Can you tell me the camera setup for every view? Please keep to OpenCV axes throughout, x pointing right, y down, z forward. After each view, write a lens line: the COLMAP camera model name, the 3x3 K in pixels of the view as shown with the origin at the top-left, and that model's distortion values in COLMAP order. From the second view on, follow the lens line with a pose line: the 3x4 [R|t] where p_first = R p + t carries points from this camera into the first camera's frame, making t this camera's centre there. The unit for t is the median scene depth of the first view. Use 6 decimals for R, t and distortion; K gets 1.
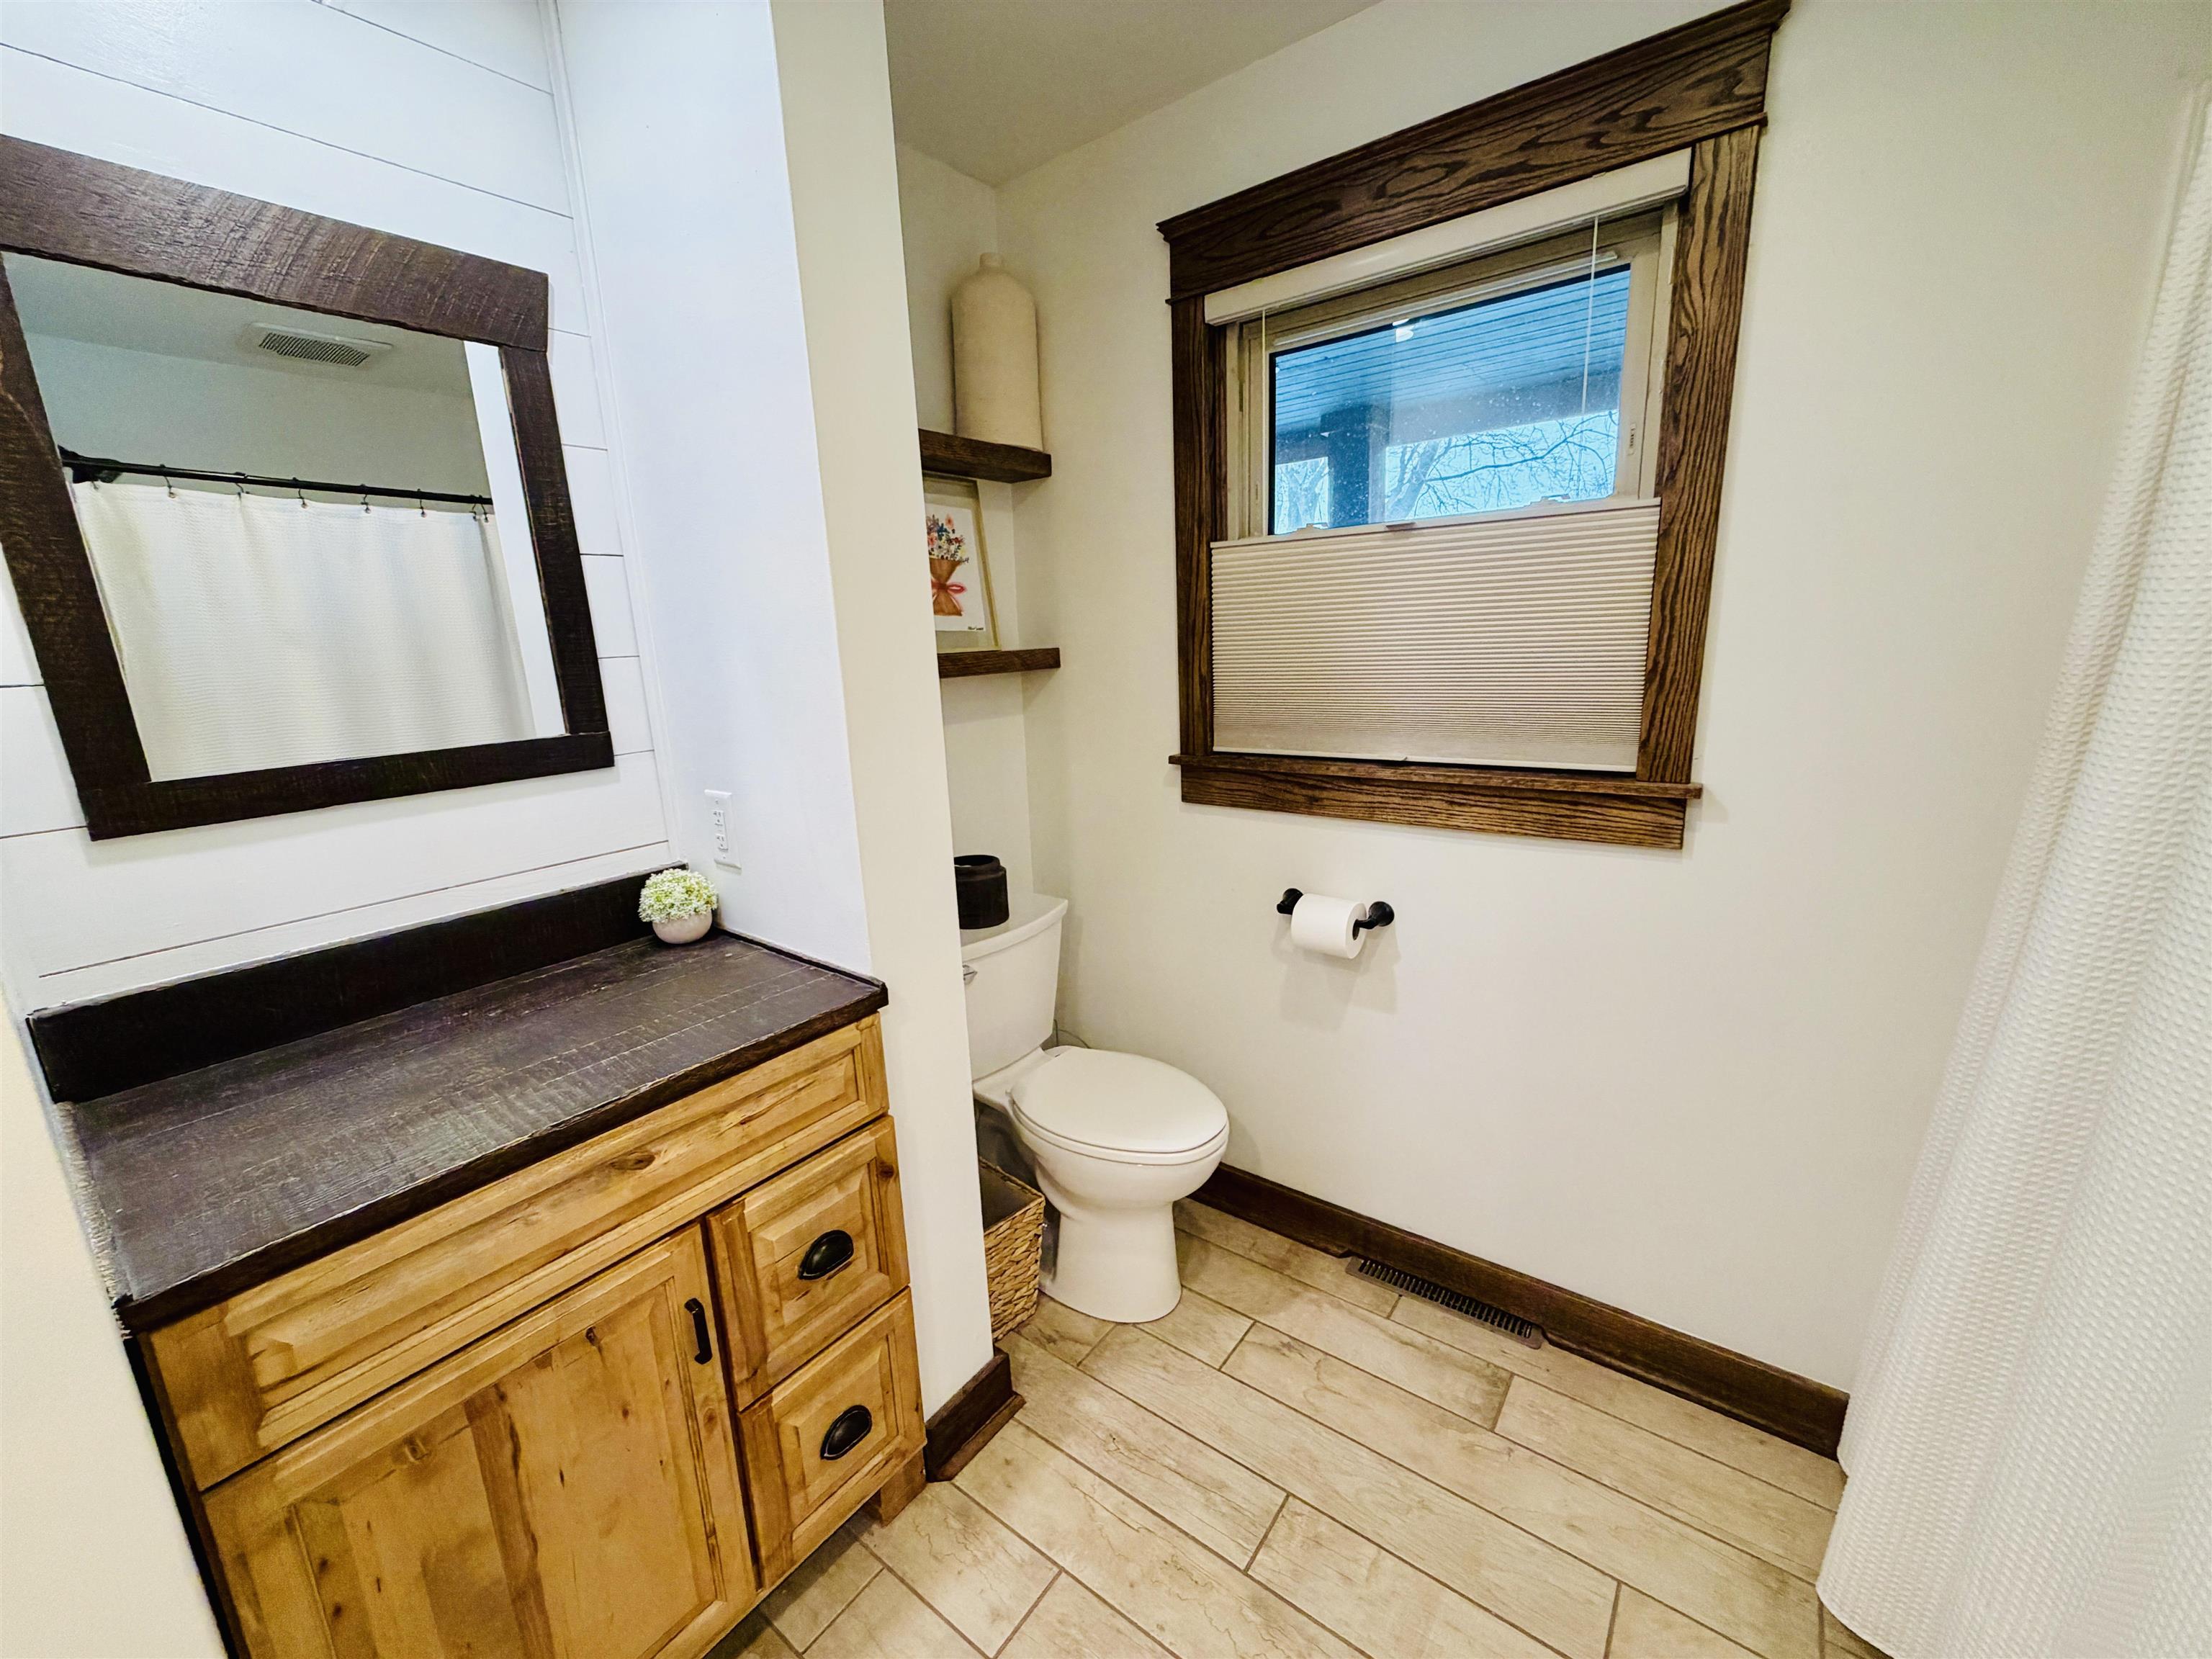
lens RADIAL K [[882.2, 0, 1096.9], [0, 882.2, 828.1], [0, 0, 1]] dist [-0.001480, 0.000140]
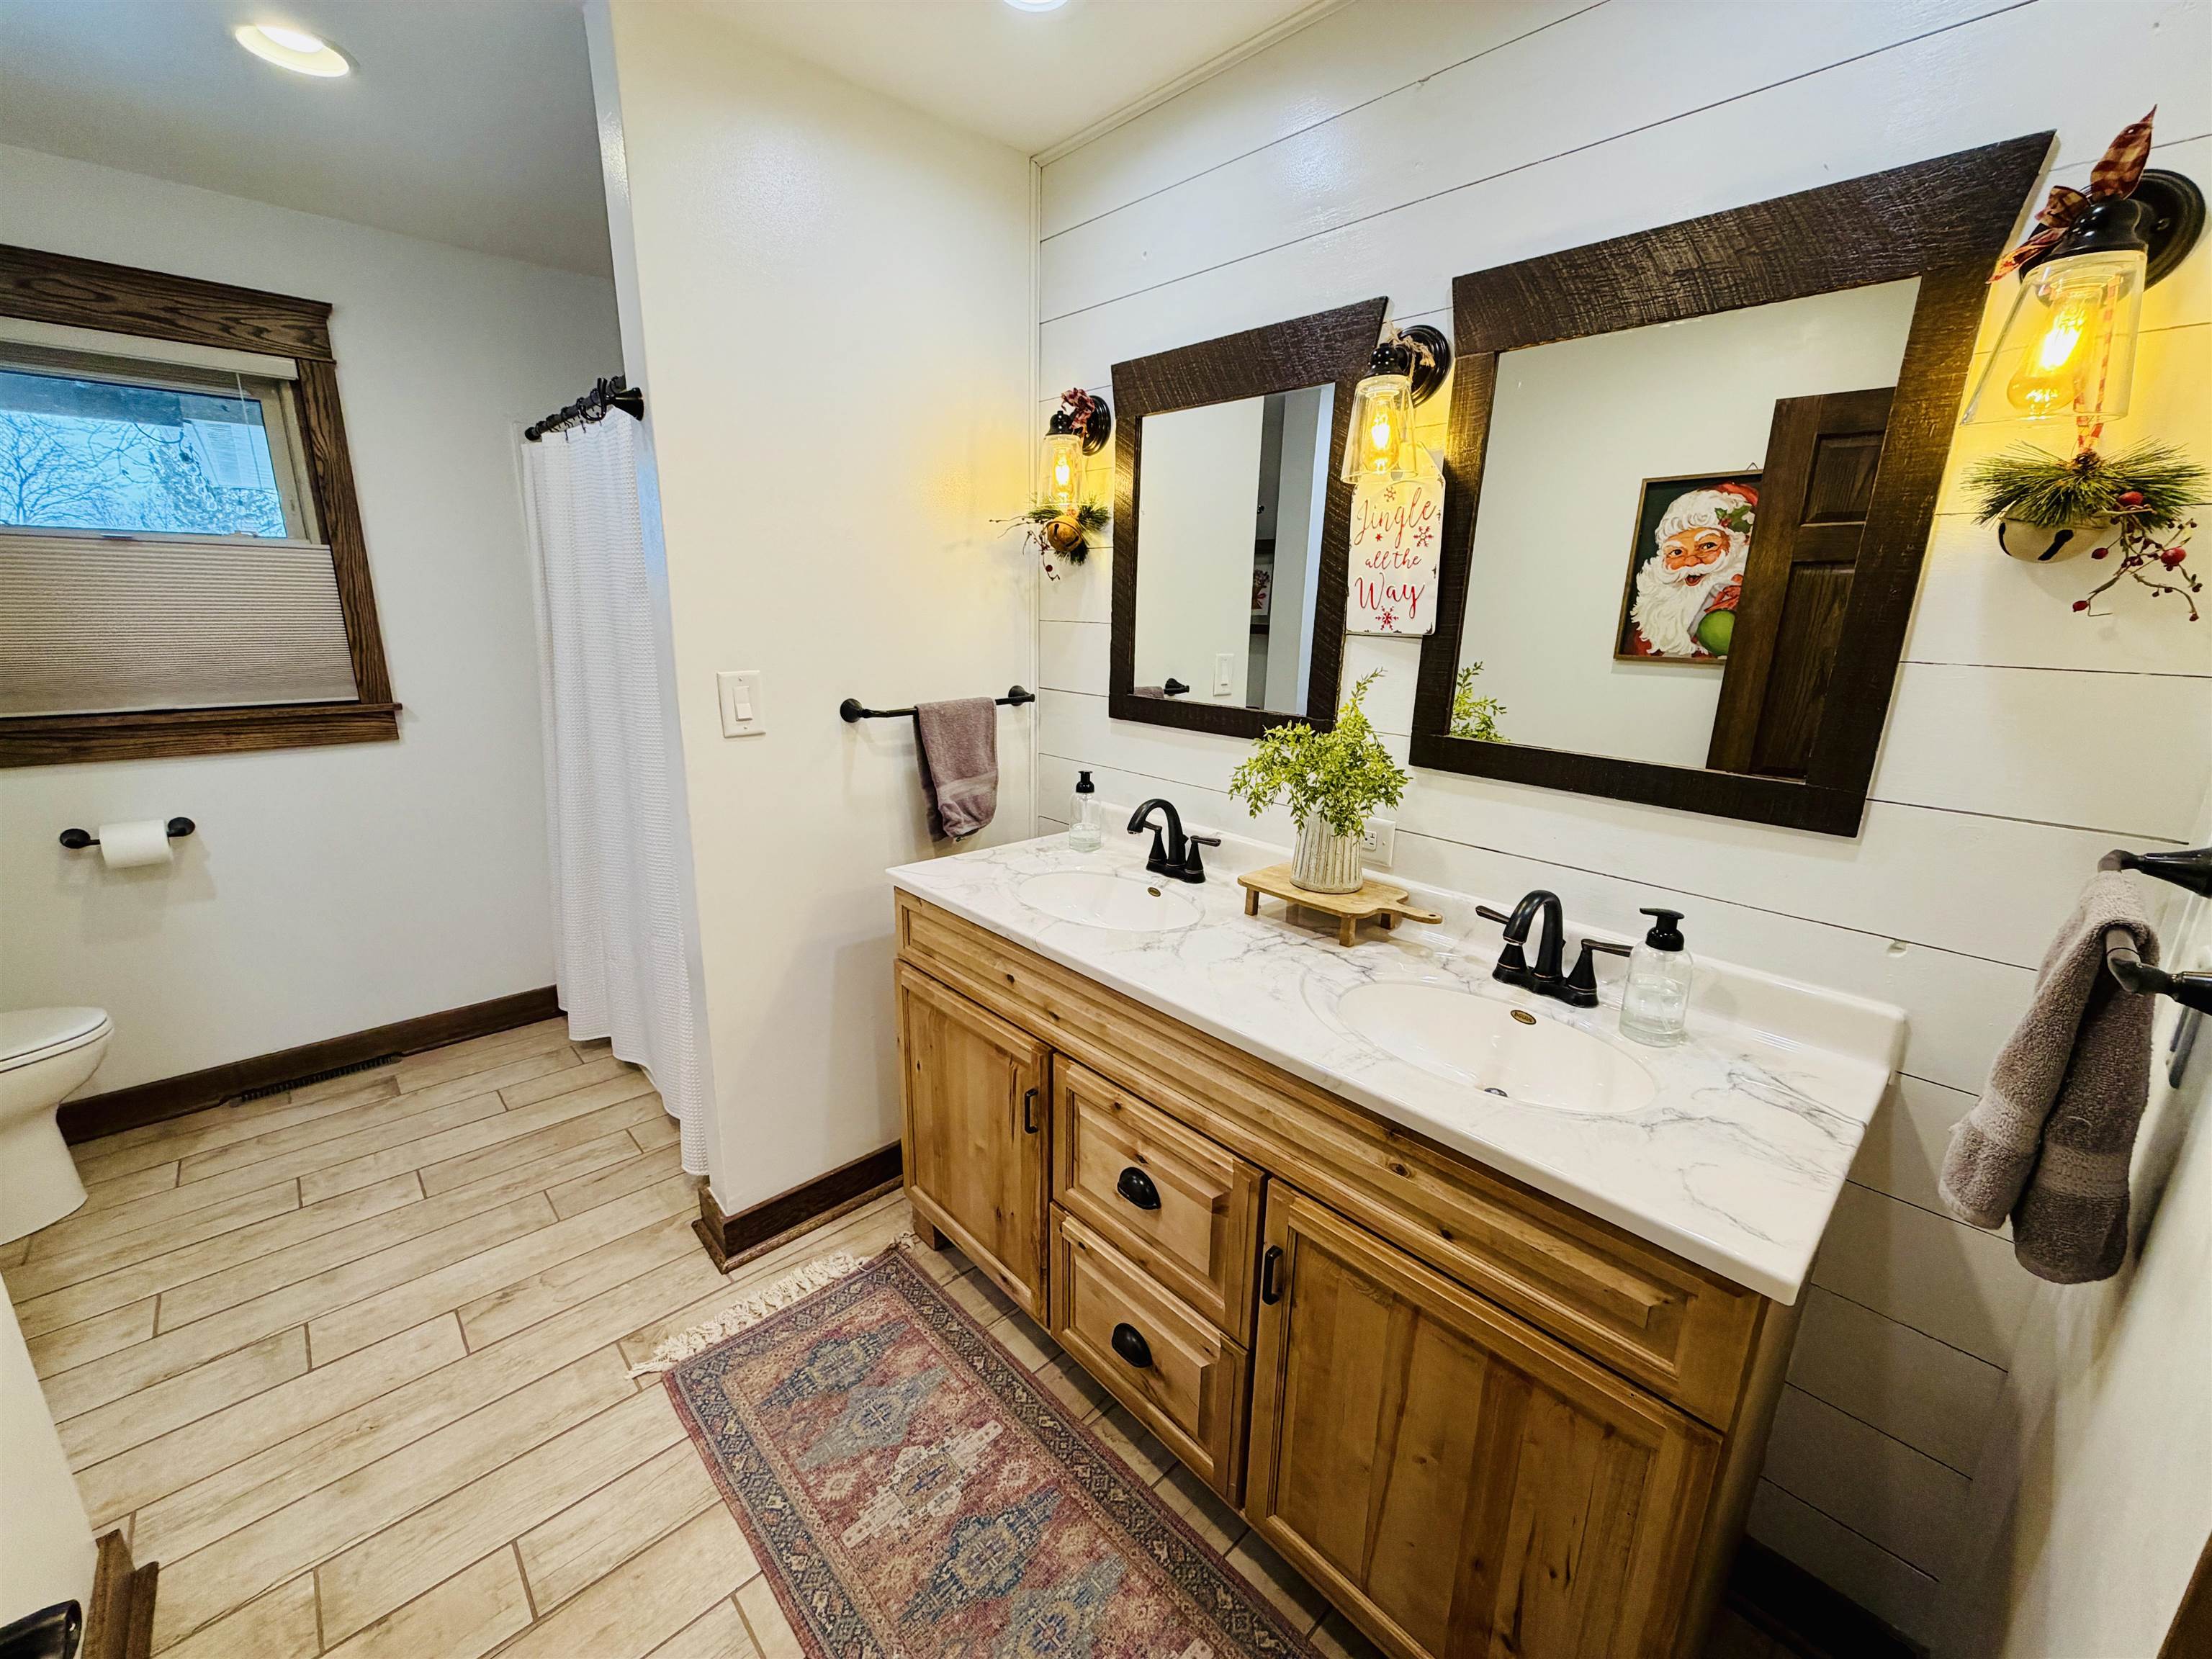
lens RADIAL K [[882.2, 0, 1096.9], [0, 882.2, 828.1], [0, 0, 1]] dist [-0.001480, 0.000140]
pose [[0.174643, -0.199983, 0.964109, -0.830192], [0.191557, 0.967349, 0.165956, 0.164841], [-0.965819, 0.155699, 0.207249, -0.706228]]
